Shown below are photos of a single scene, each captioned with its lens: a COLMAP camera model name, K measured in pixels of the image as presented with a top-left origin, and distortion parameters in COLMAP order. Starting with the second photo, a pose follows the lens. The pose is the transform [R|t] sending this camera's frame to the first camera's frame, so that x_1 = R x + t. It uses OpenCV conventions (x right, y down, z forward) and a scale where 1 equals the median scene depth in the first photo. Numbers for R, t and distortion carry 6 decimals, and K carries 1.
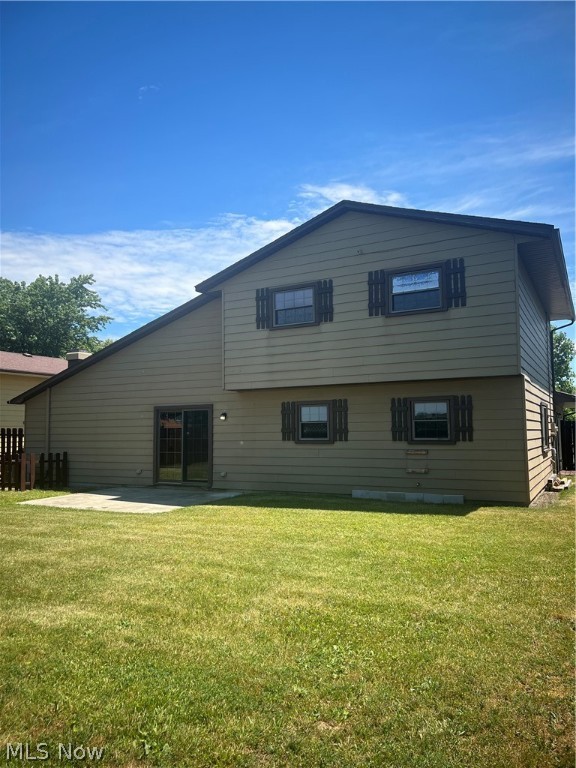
lens RADIAL K [[598.9, 0, 285.1], [0, 598.9, 384.9], [0, 0, 1]] dist [0.055595, -0.001890]
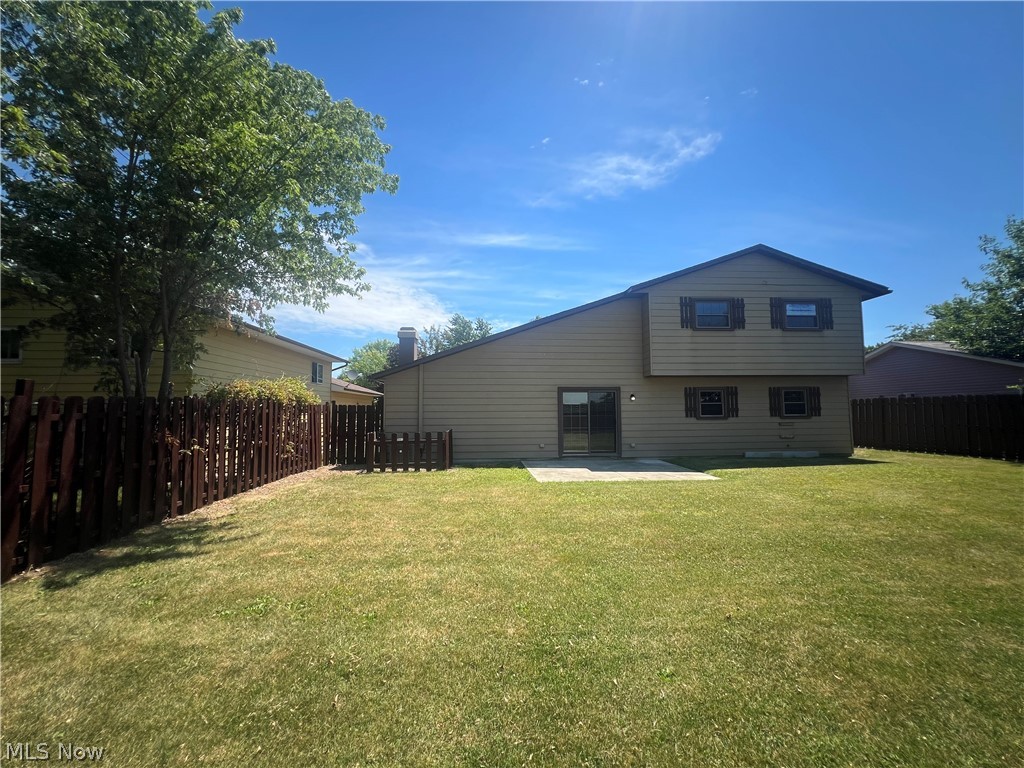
lens RADIAL K [[409.1, 0, 512.6], [0, 409.1, 384.7], [0, 0, 1]] dist [-0.007267, -0.000024]
pose [[0.840120, 0.040605, 0.540878, -0.857619], [-0.044522, 0.998991, -0.005842, 0.048878], [-0.540570, -0.019173, 0.841081, 0.500900]]
